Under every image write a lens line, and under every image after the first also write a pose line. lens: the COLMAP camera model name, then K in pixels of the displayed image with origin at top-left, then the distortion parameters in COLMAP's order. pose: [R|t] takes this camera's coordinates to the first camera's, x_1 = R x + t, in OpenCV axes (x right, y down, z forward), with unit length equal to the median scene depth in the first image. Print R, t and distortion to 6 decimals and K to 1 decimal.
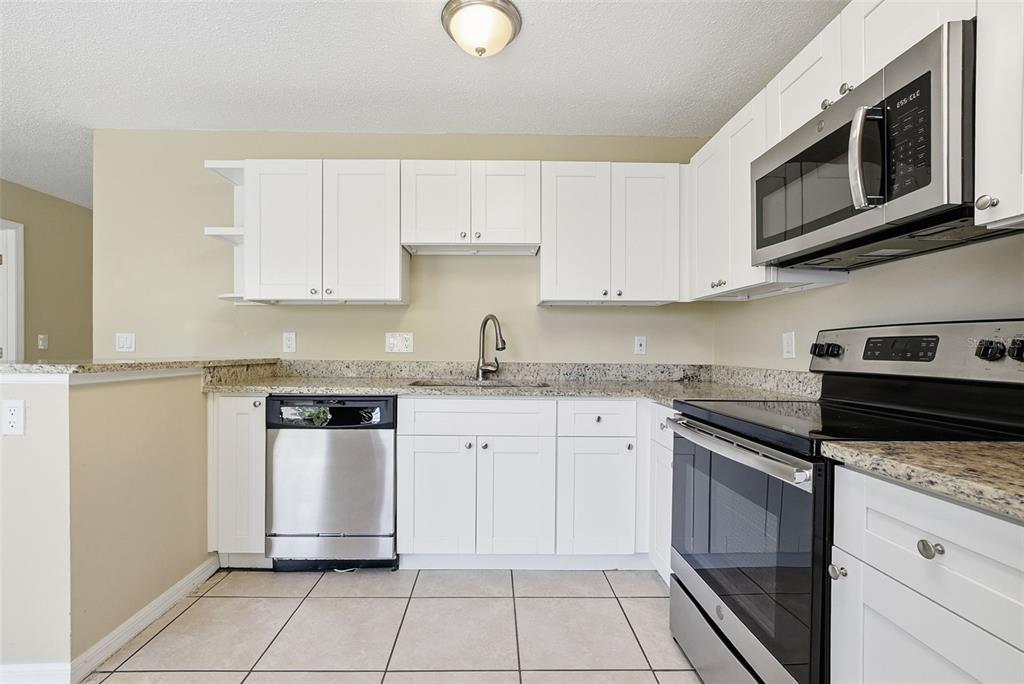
lens RADIAL K [[465.9, 0, 505.5], [0, 465.9, 347.8], [0, 0, 1]] dist [-0.000534, 0.000145]
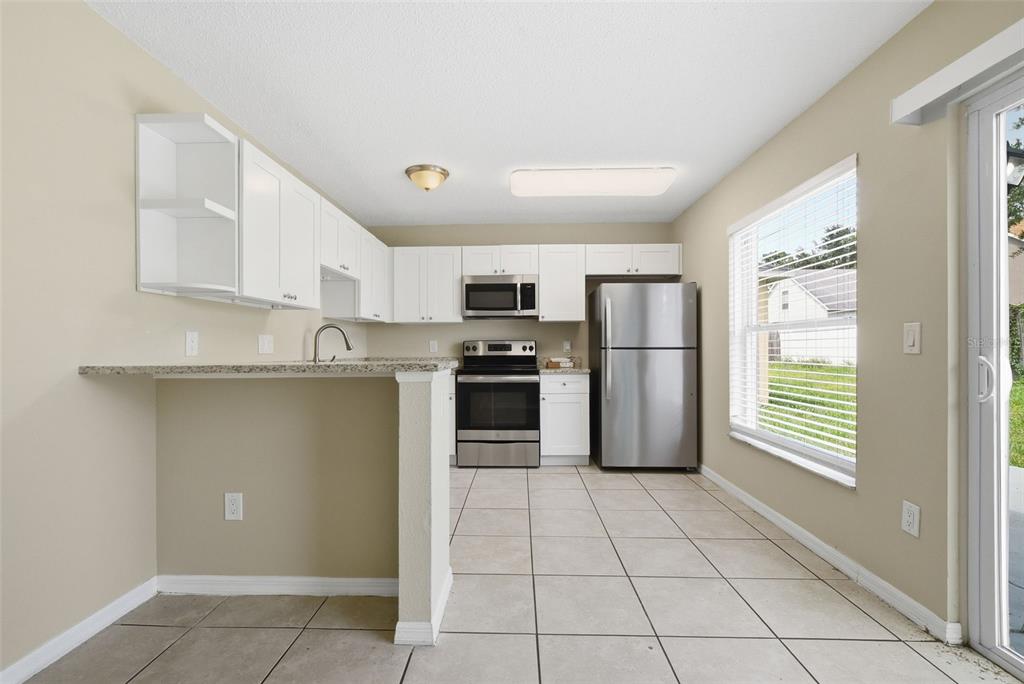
lens RADIAL K [[465.9, 0, 505.5], [0, 465.9, 347.8], [0, 0, 1]] dist [-0.000534, 0.000145]
pose [[0.060858, -0.006362, 0.998126, -2.017159], [0.000916, 0.999980, 0.006318, -0.014666], [-0.998146, 0.000529, 0.060862, 0.597387]]
